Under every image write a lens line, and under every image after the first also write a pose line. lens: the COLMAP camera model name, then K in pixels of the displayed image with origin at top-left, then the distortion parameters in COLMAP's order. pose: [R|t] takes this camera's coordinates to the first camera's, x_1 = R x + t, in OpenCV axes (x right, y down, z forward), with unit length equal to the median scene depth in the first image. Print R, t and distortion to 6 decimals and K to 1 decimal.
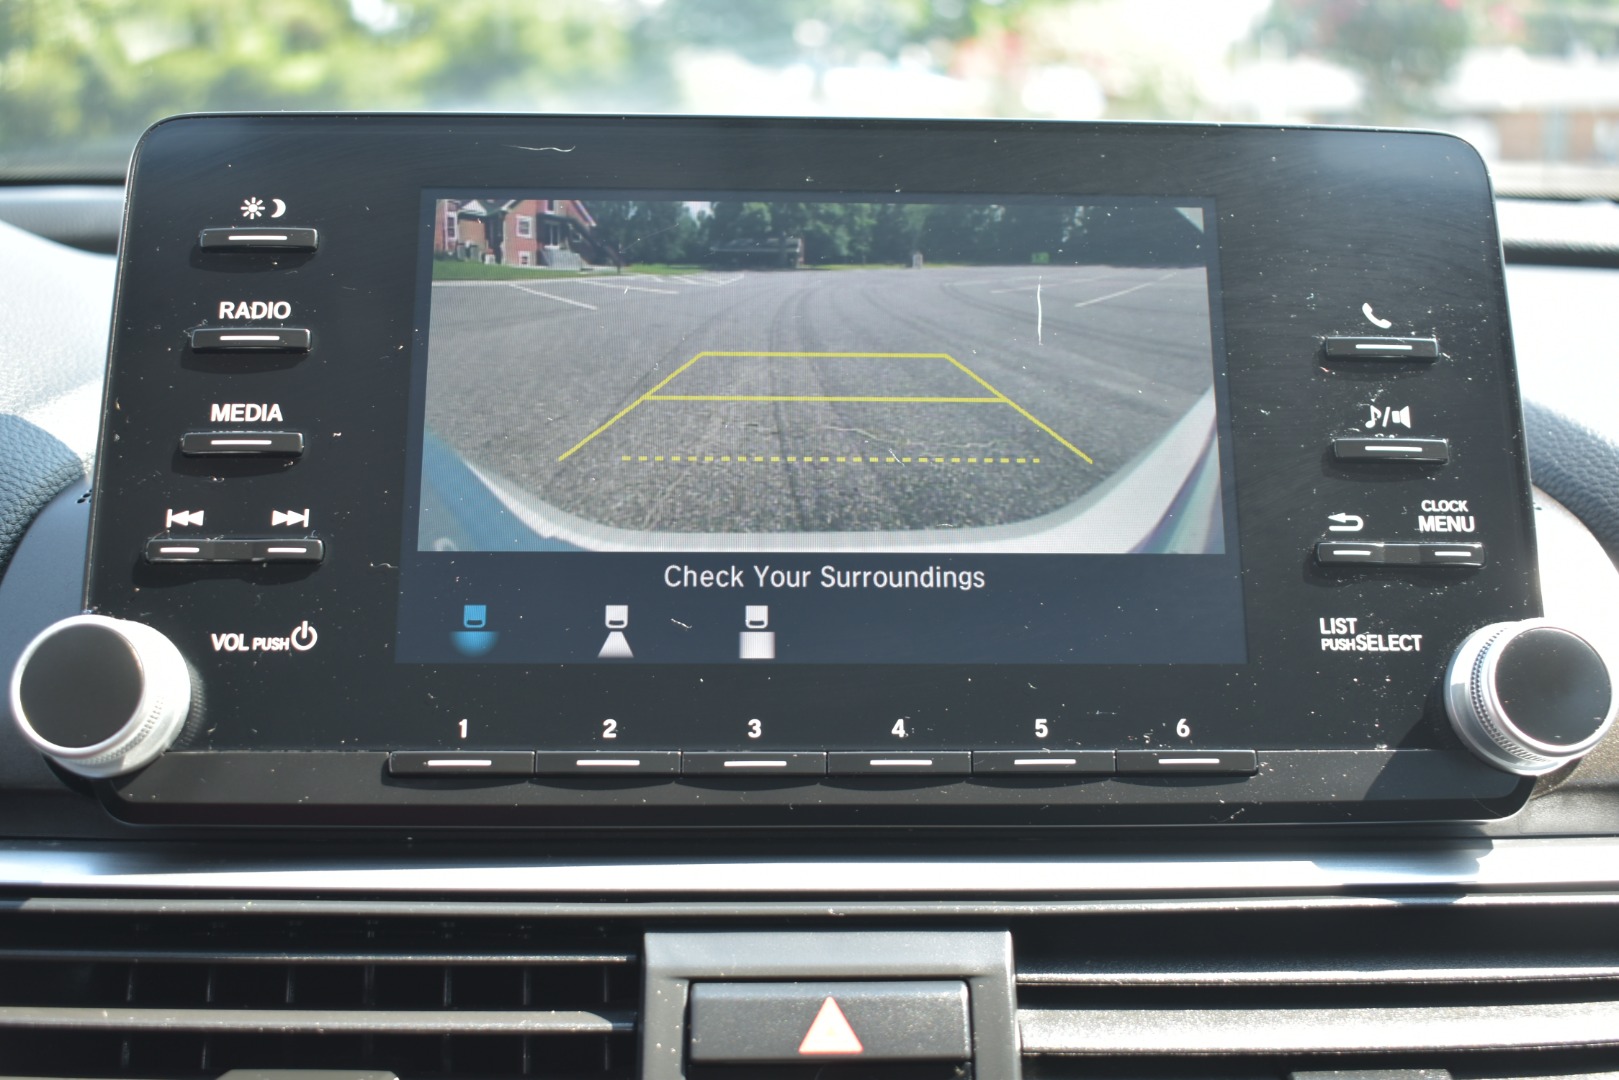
lens RADIAL K [[1732.6, 0, 813.2], [0, 1732.6, 535.6], [0, 0, 1]] dist [-0.027437, 0.000000]
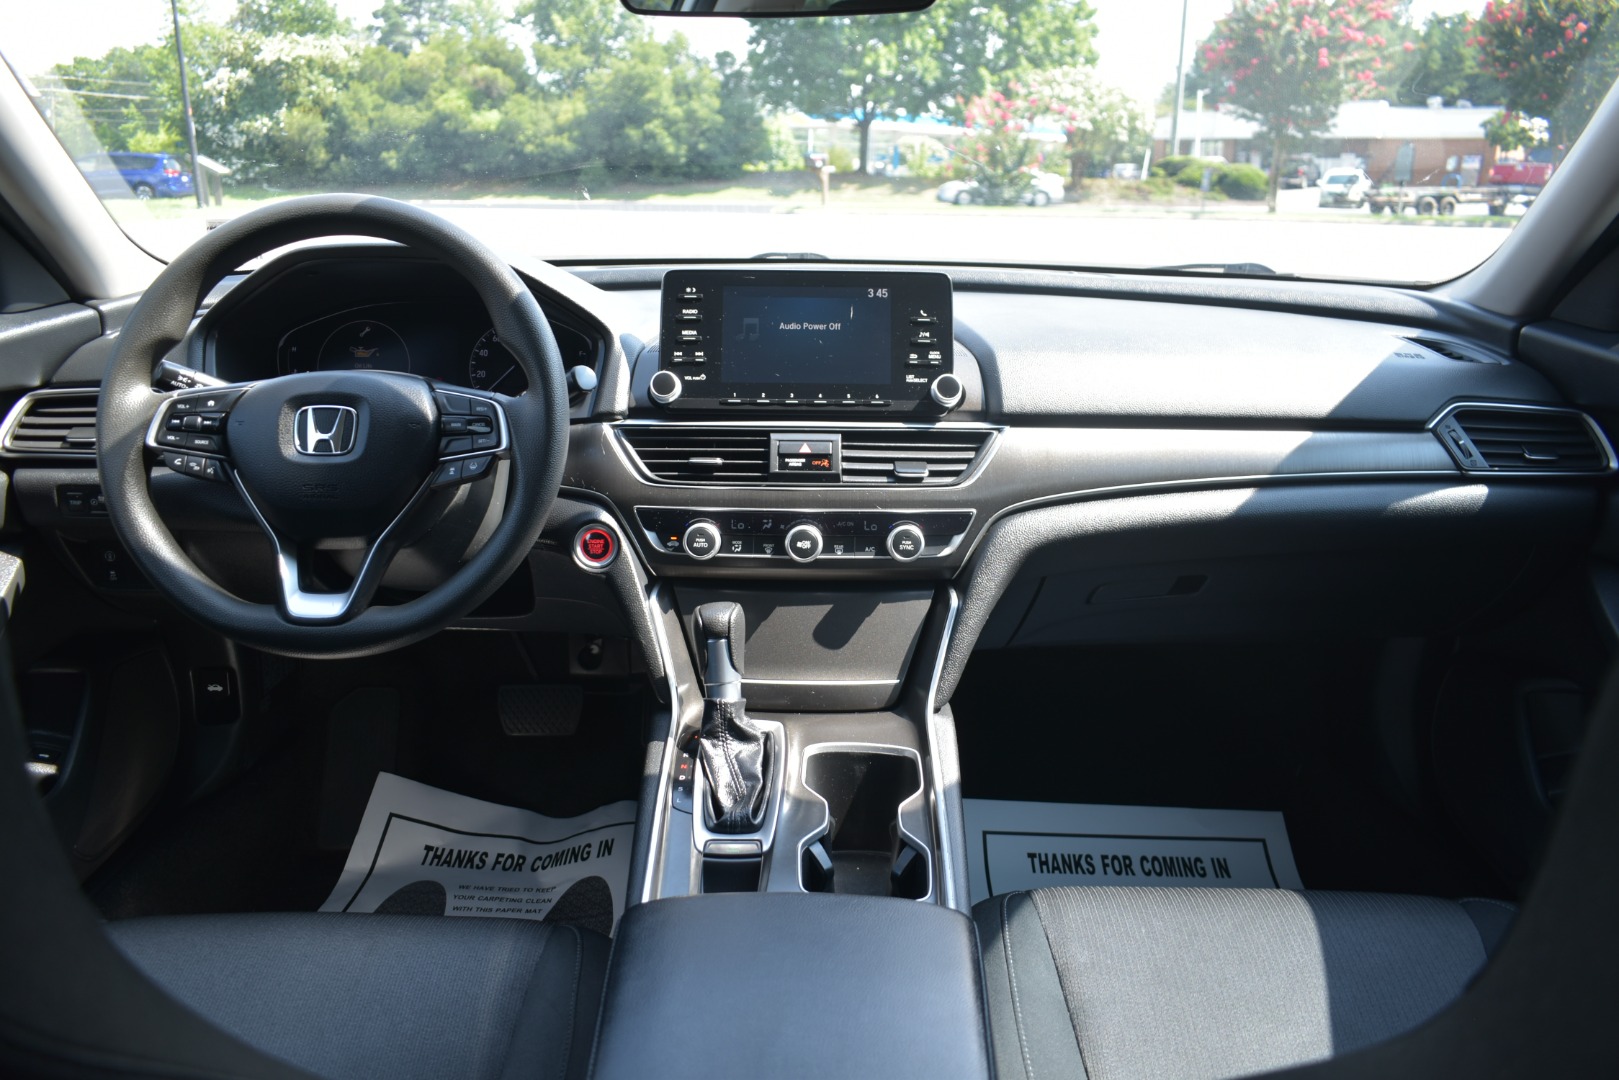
lens RADIAL K [[1262.3, 0, 815.6], [0, 1262.3, 544.5], [0, 0, 1]] dist [-0.001354, 0.005696]
pose [[0.999451, 0.009041, -0.031880, 0.154337], [-0.006953, 0.997860, 0.065016, 0.299720], [0.032399, -0.064759, 0.997375, -2.654679]]
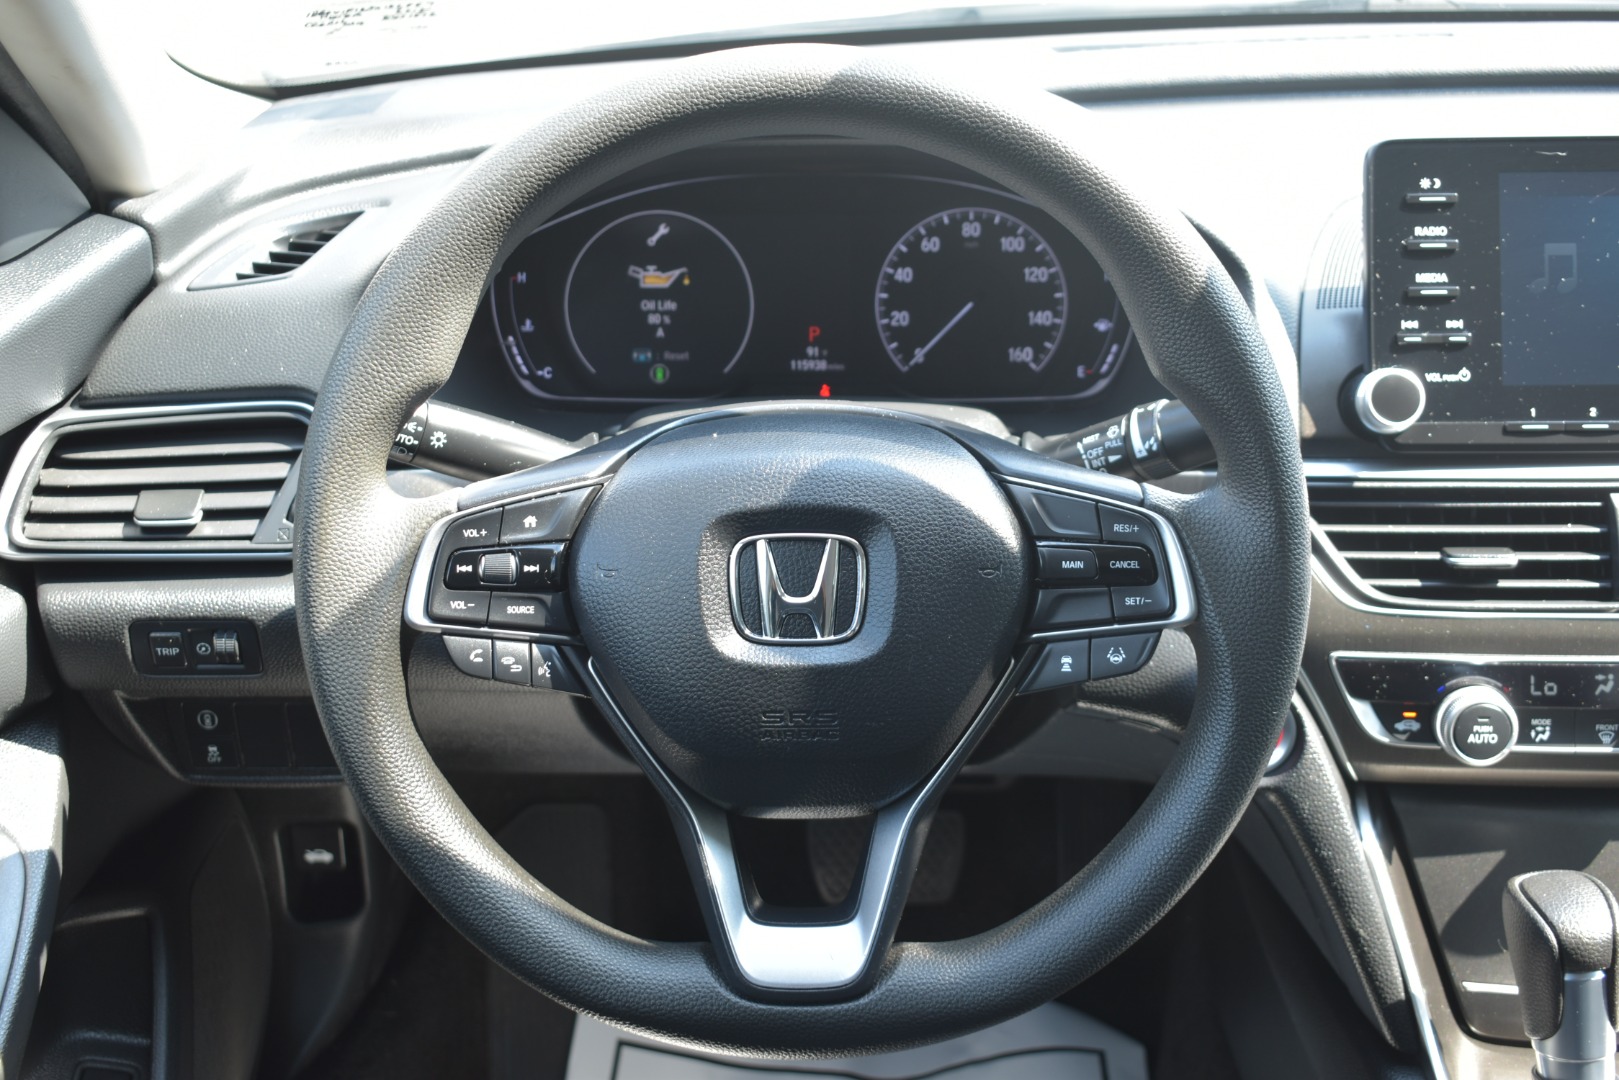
lens RADIAL K [[1948.1, 0, 810.8], [0, 1948.1, 531.2], [0, 0, 1]] dist [-0.016575, 0.000000]
pose [[0.999159, -0.005715, -0.040609, -1.076330], [0.014673, 0.974505, 0.223887, -0.342685], [0.038294, -0.224294, 0.973769, -1.692368]]
